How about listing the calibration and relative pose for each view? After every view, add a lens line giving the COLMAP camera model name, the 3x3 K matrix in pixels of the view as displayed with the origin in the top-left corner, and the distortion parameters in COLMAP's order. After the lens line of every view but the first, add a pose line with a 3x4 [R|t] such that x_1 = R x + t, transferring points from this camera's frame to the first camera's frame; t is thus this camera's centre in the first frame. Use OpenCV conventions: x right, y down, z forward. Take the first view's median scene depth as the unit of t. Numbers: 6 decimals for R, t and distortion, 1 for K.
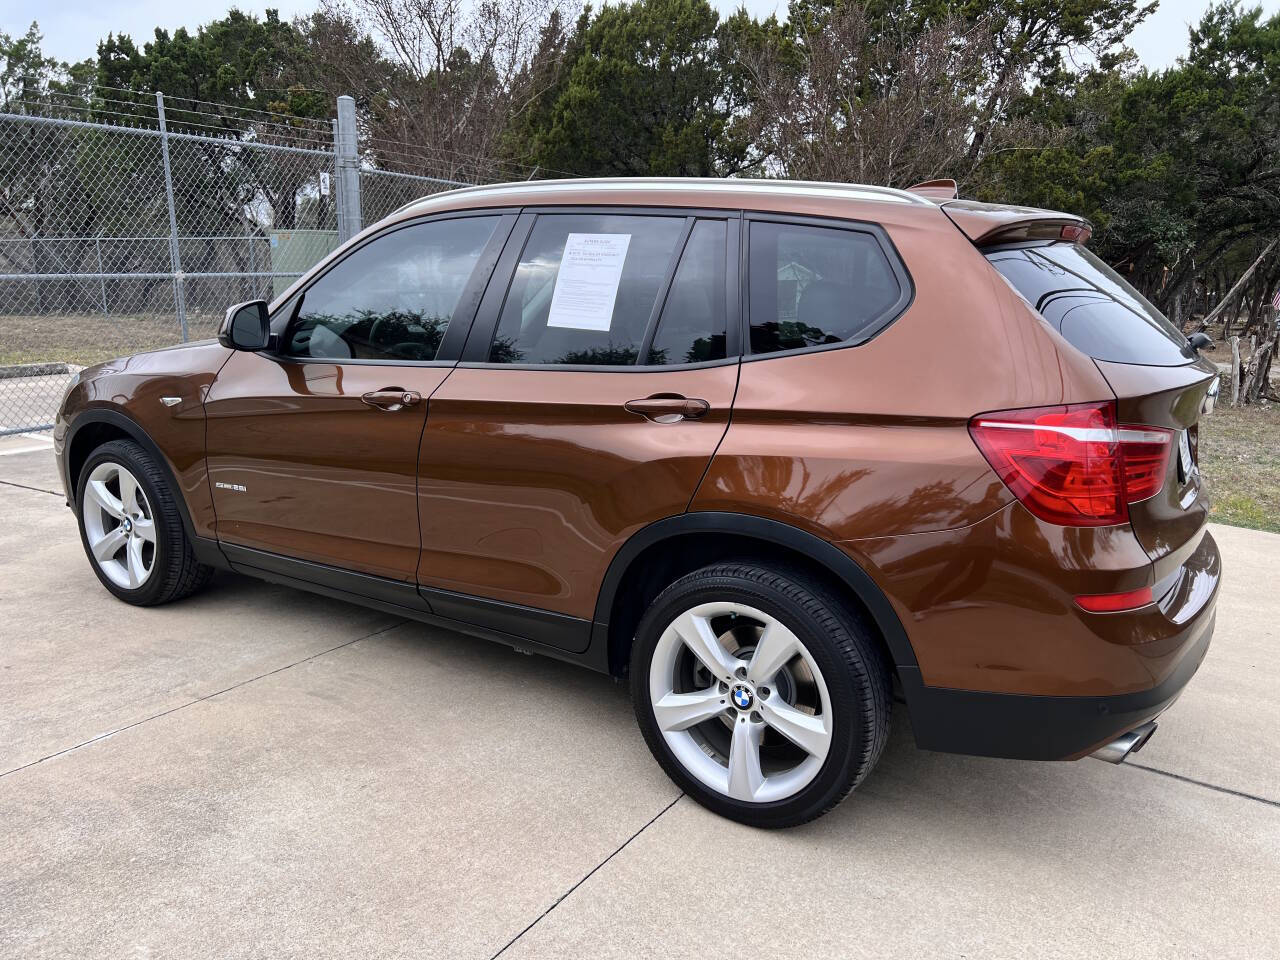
lens RADIAL K [[932.6, 0, 640.0], [0, 932.6, 480.0], [0, 0, 1]] dist [0.062261, -0.065374]
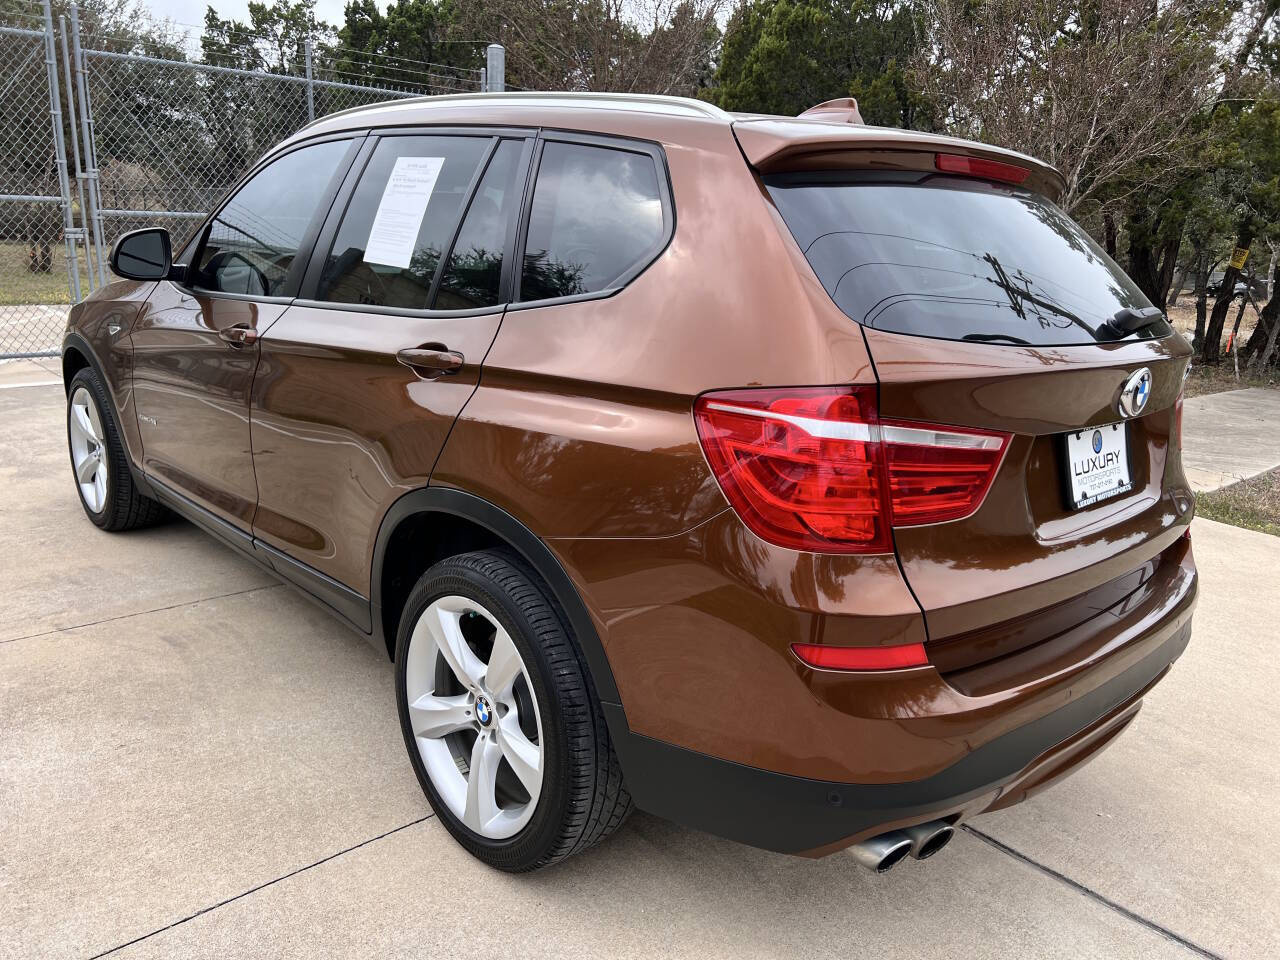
lens RADIAL K [[938.3, 0, 648.6], [0, 938.3, 475.3], [0, 0, 1]] dist [0.047502, -0.049257]
pose [[0.972029, 0.090273, -0.216819, 0.356880], [-0.083942, 0.995736, 0.038253, -0.020269], [0.219348, -0.018983, 0.975462, 0.179617]]
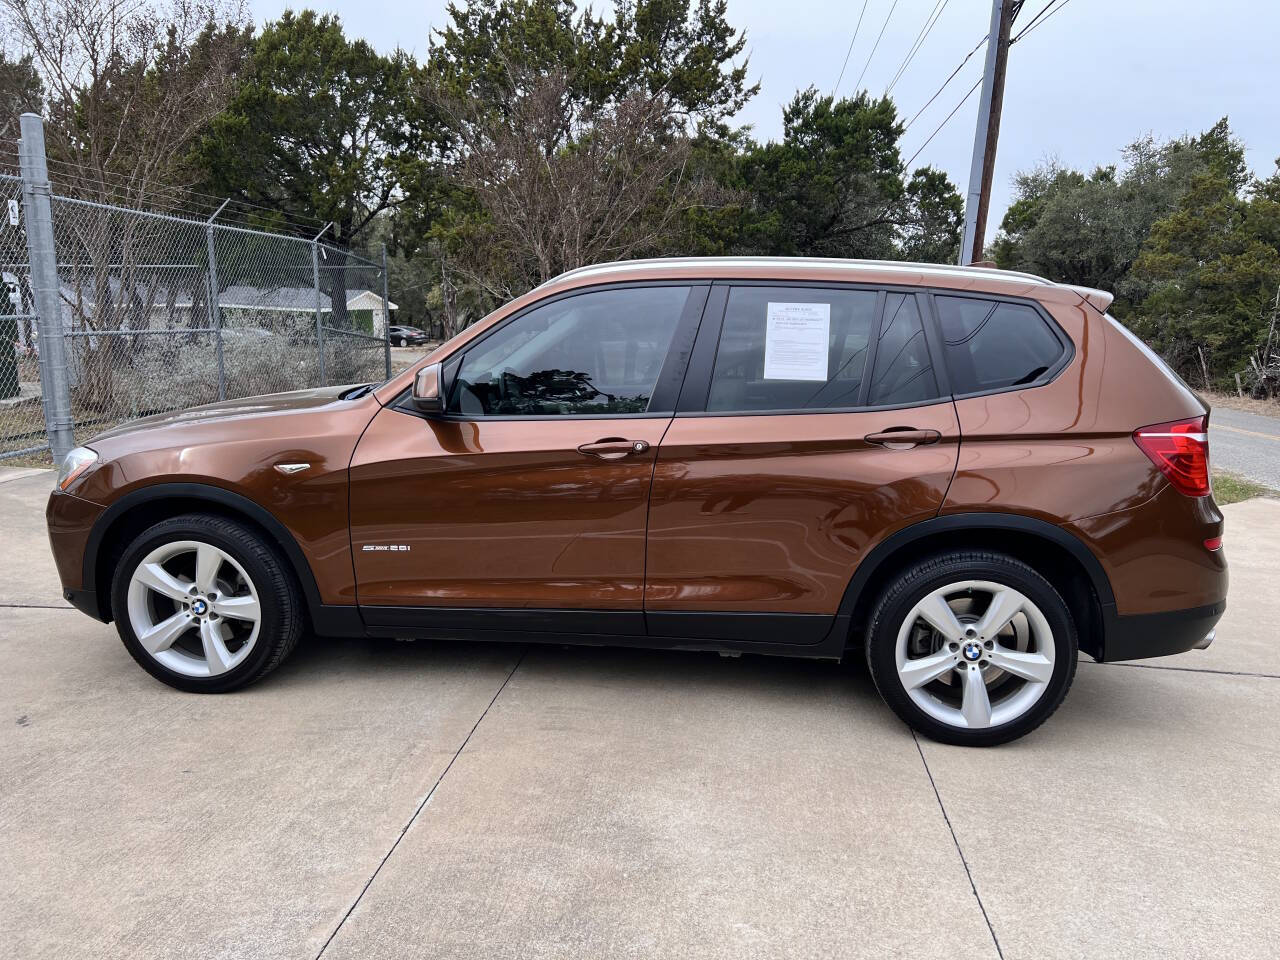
lens RADIAL K [[923.9, 0, 640.0], [0, 923.9, 480.0], [0, 0, 1]] dist [0.060259, -0.037098]
pose [[0.907669, -0.083682, 0.411259, -0.718162], [0.095817, 0.995359, -0.008940, -0.037030], [-0.408602, 0.047520, 0.911475, -0.019296]]
